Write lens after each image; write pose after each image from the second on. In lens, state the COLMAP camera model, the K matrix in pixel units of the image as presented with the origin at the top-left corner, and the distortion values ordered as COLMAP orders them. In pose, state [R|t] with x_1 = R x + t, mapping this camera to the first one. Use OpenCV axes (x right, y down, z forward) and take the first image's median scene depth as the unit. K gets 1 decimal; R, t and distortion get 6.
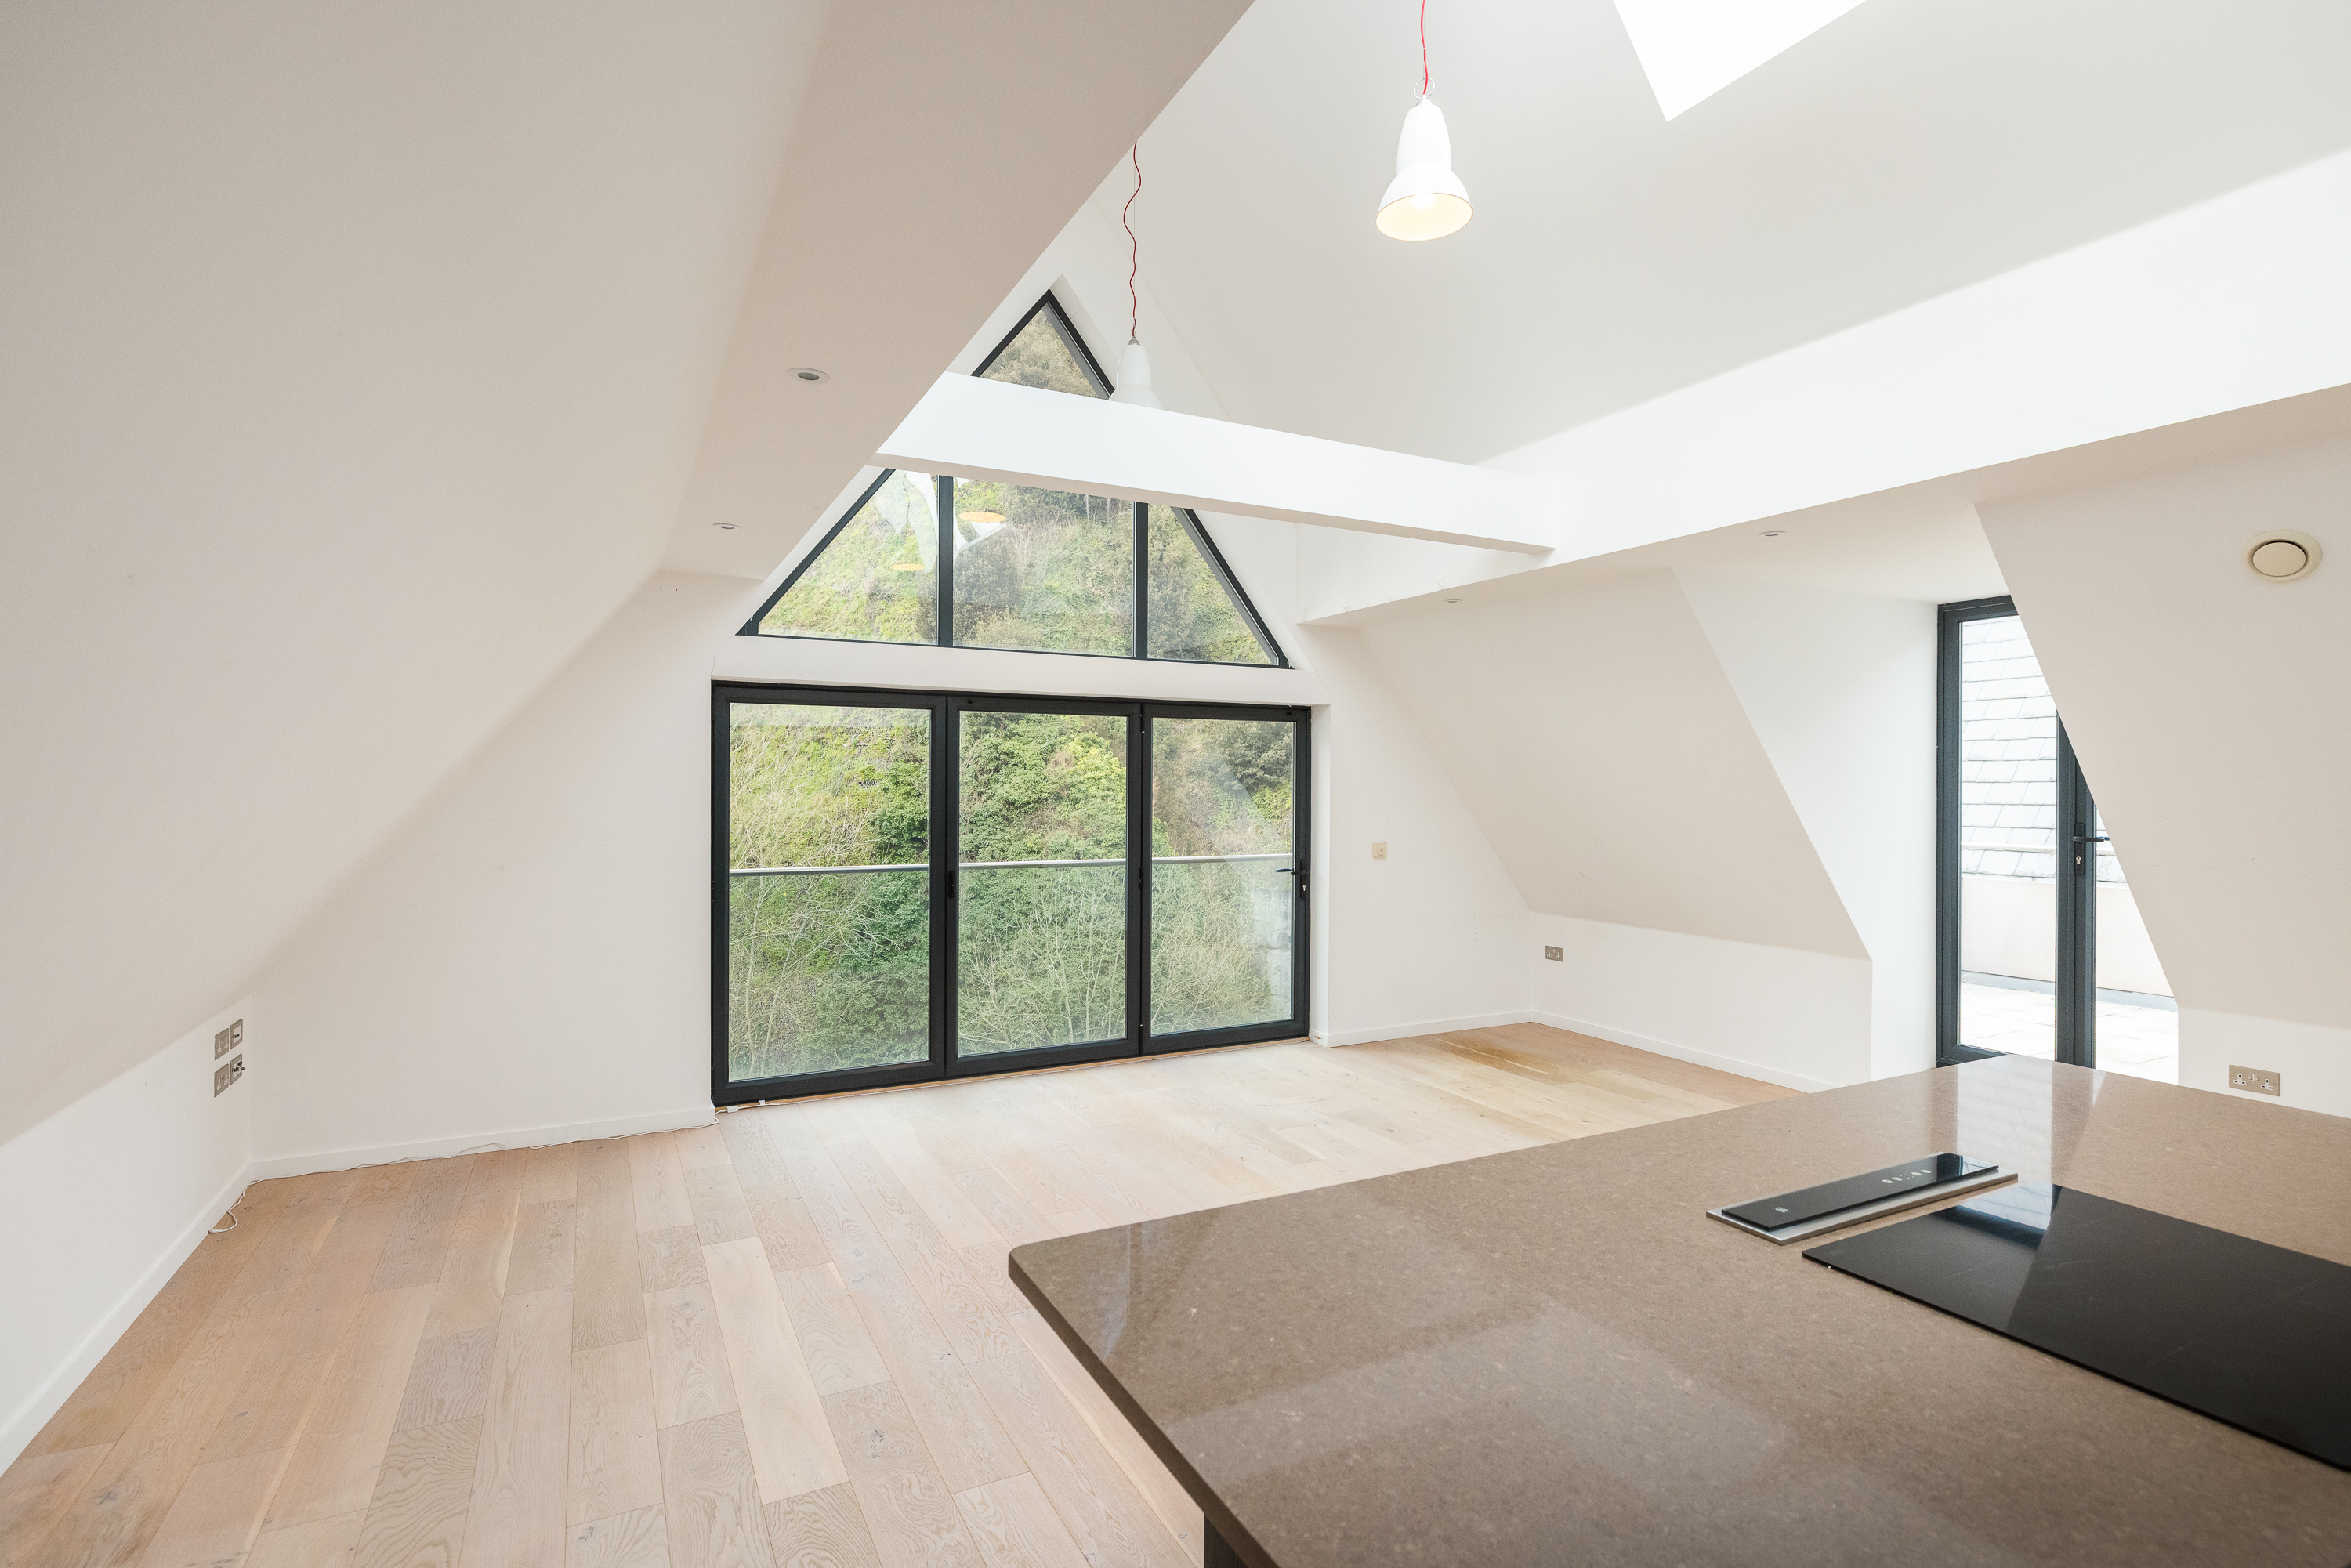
lens RADIAL K [[1132.0, 0, 1152.9], [0, 1132.0, 786.8], [0, 0, 1]] dist [0.005929, -0.000135]
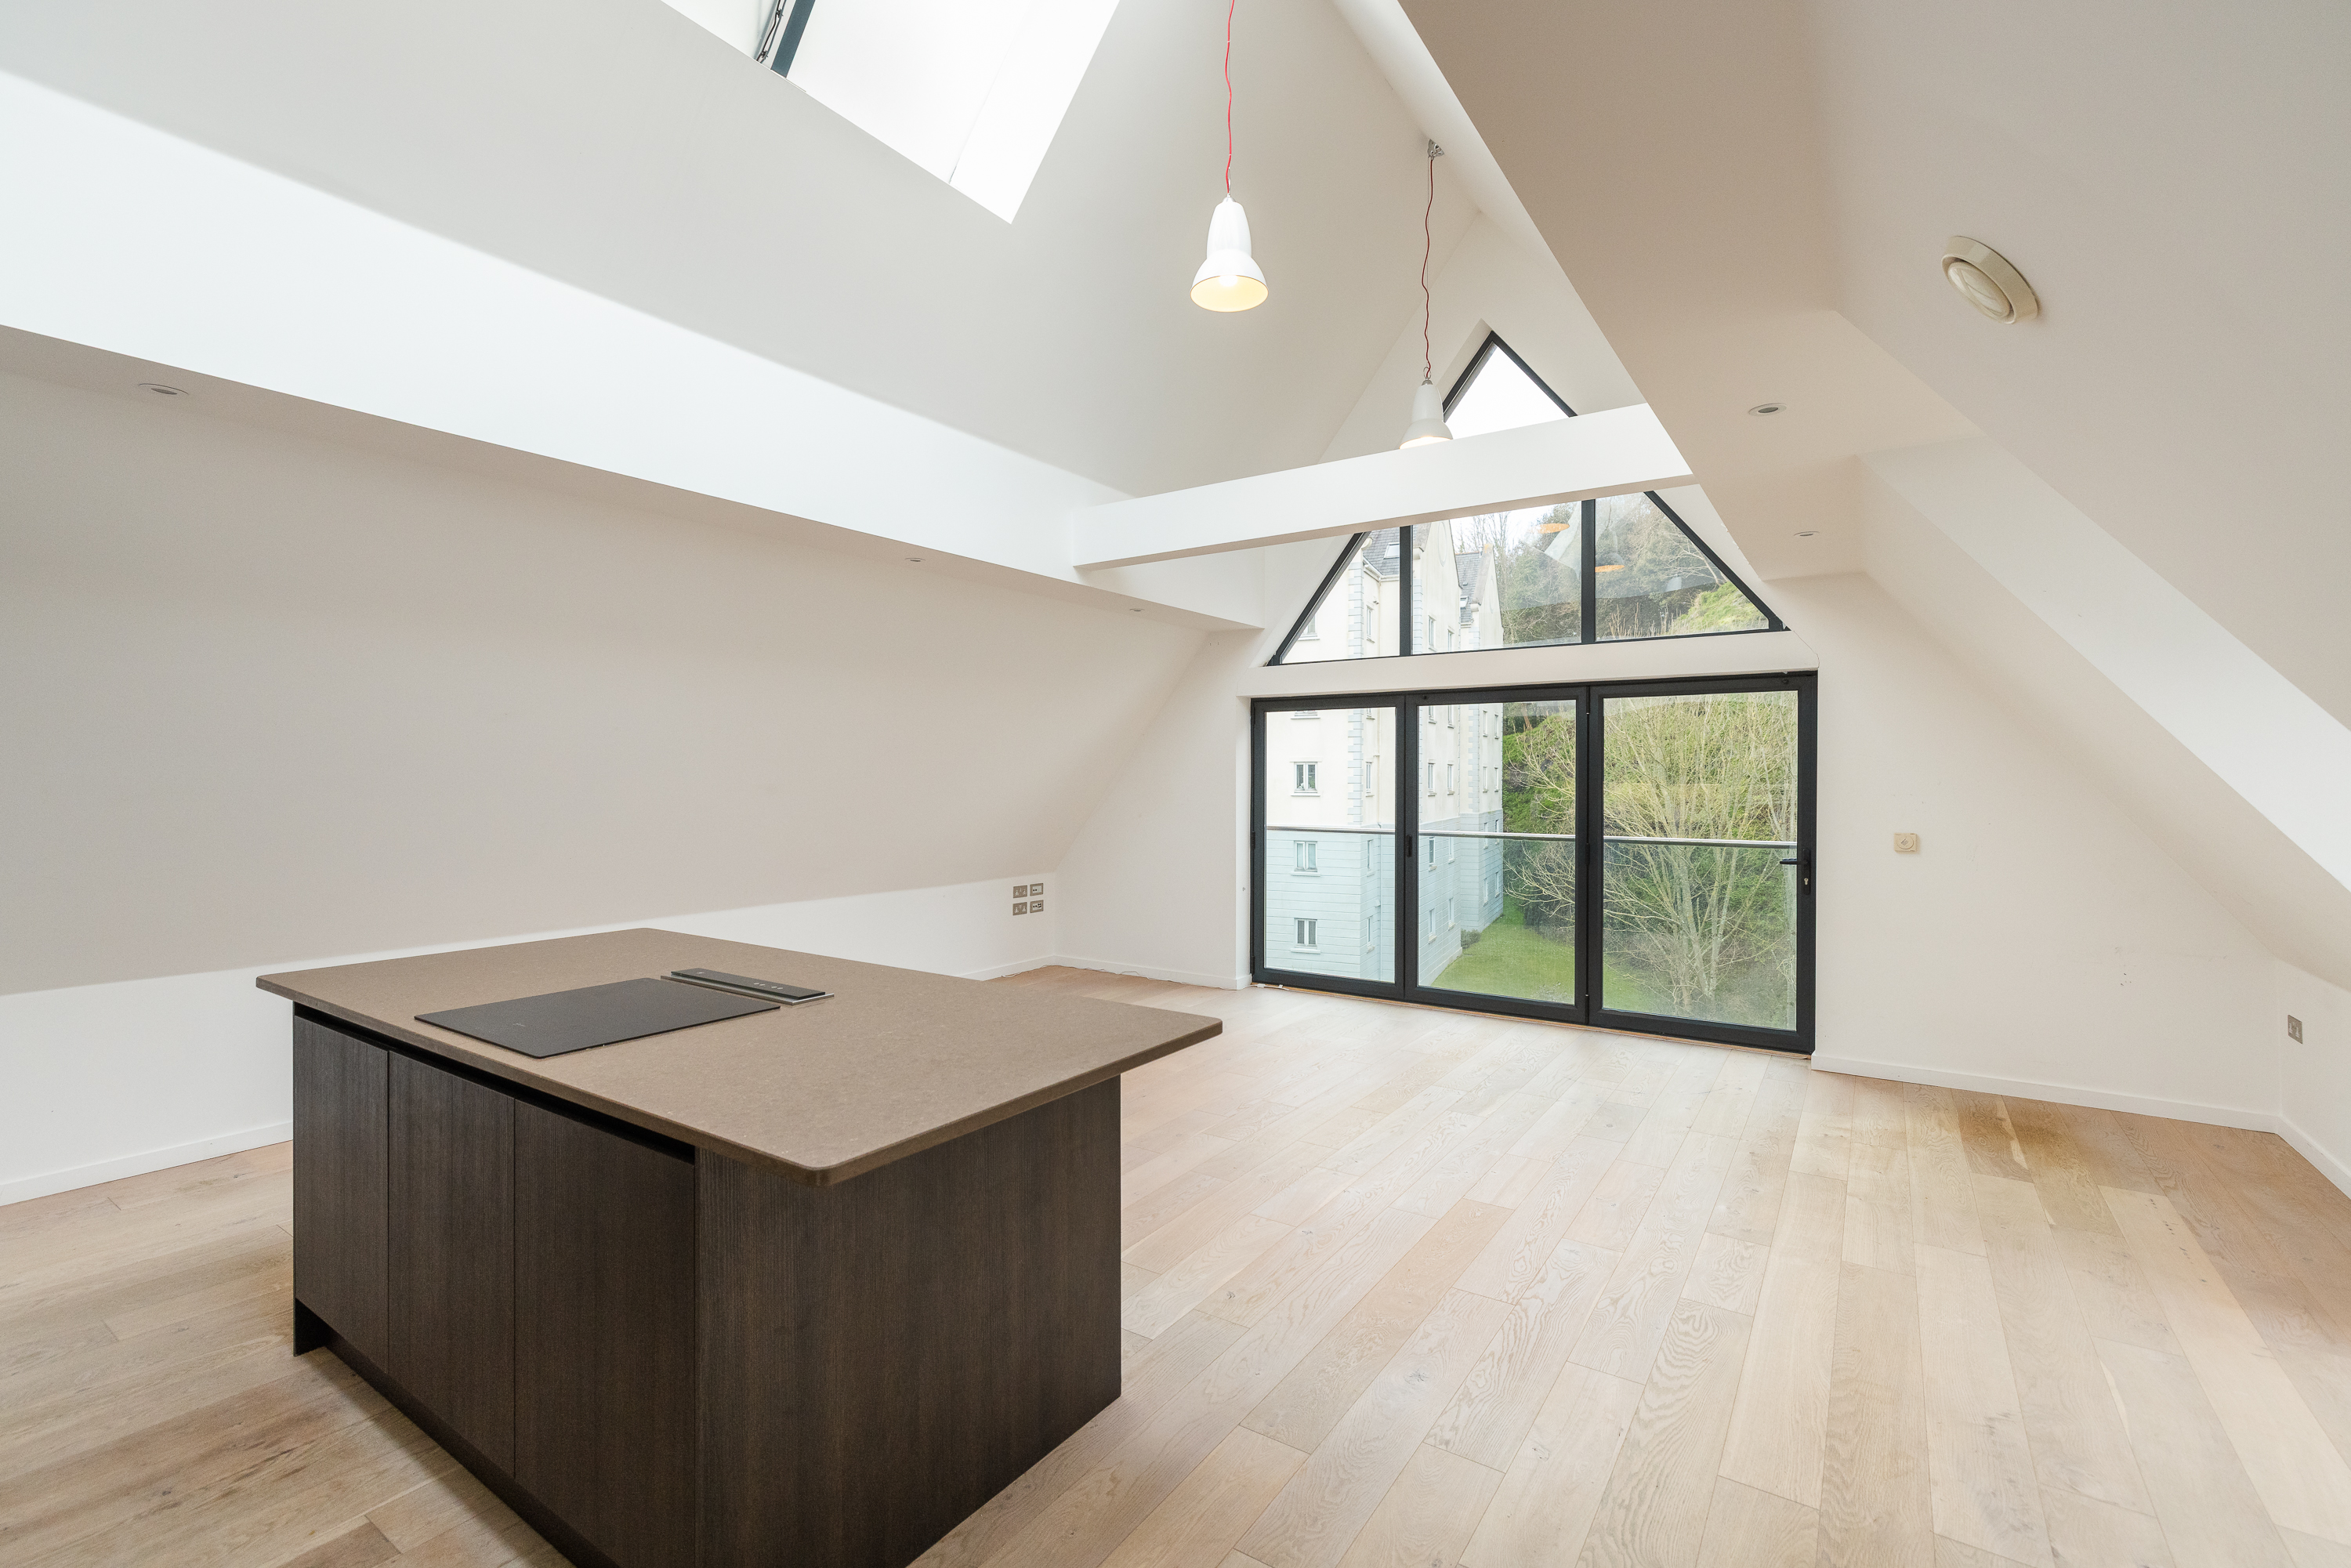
lens RADIAL K [[1001.1, 0, 1142.8], [0, 1001.1, 791.1], [0, 0, 1]] dist [0.008597, -0.001107]
pose [[0.469346, 0.016149, -0.882867, 0.687186], [0.009016, 0.999693, 0.023079, -0.002219], [0.882968, -0.018792, 0.469056, 0.231877]]
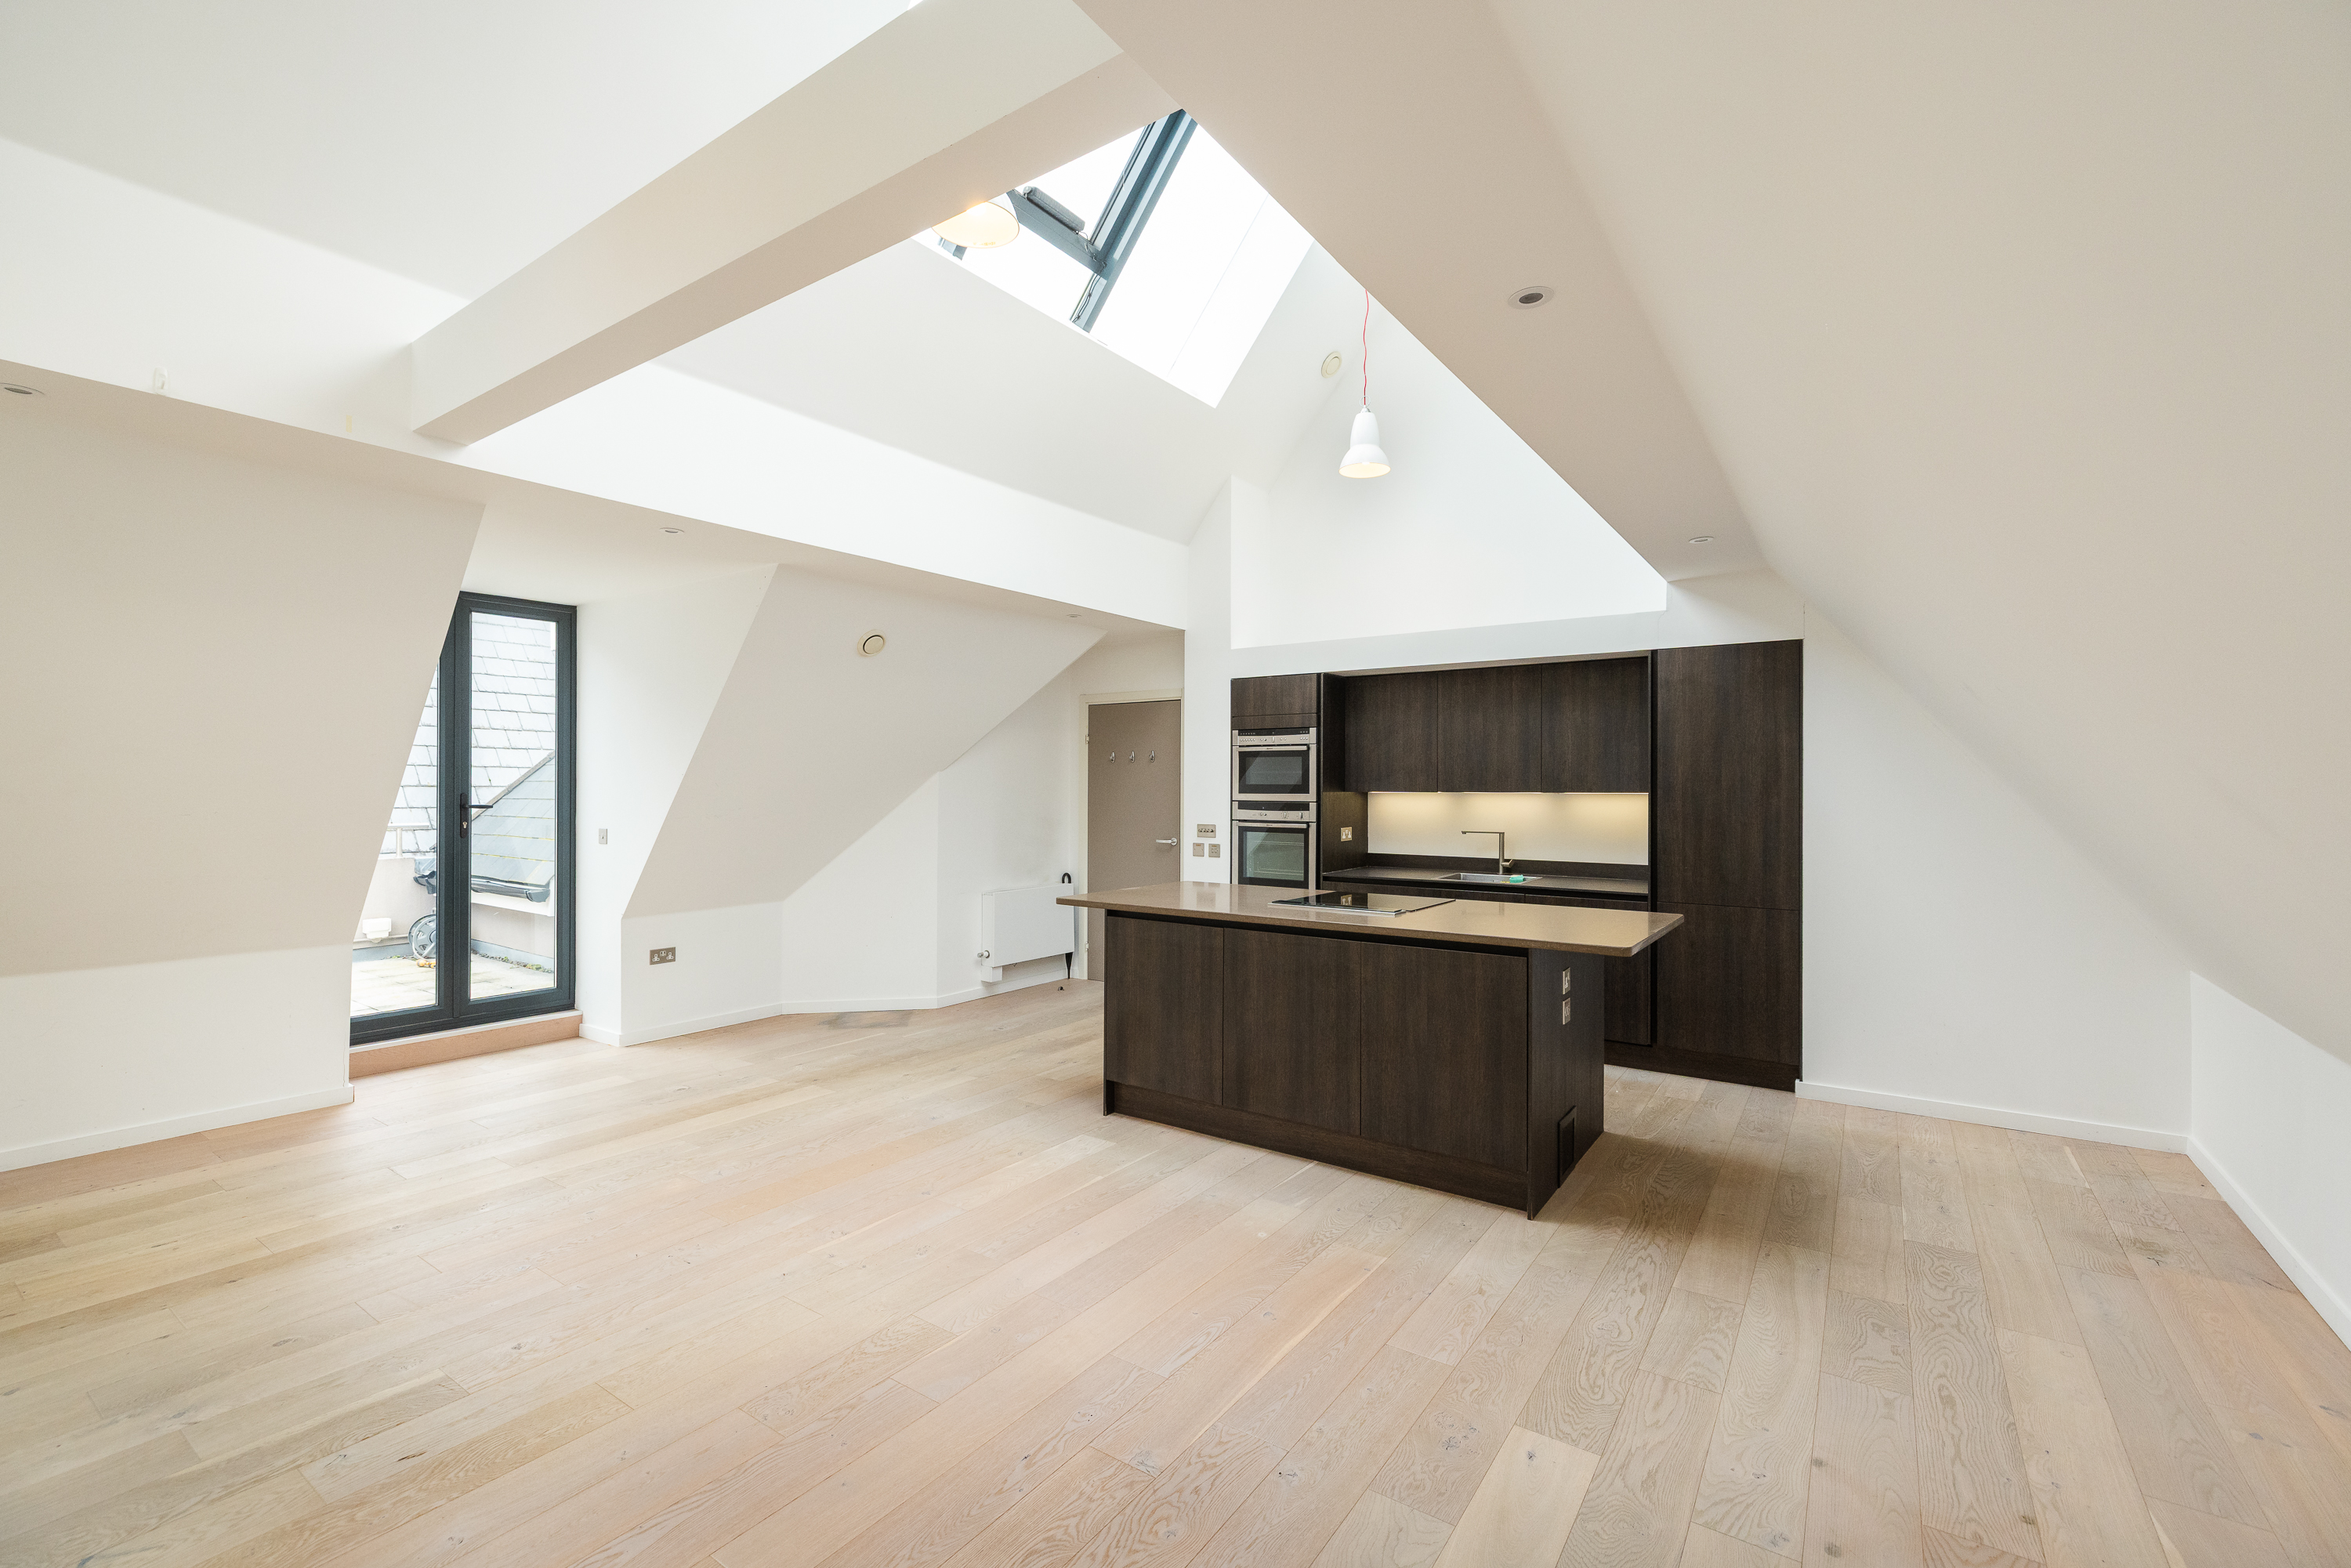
lens RADIAL K [[1001.1, 0, 1148.1], [0, 1001.1, 784.7], [0, 0, 1]] dist [0.008597, -0.001107]
pose [[-0.465245, -0.003342, 0.885175, -0.408048], [-0.009445, 0.999955, -0.001189, 0.012325], [-0.885131, -0.008914, -0.465256, 0.763564]]
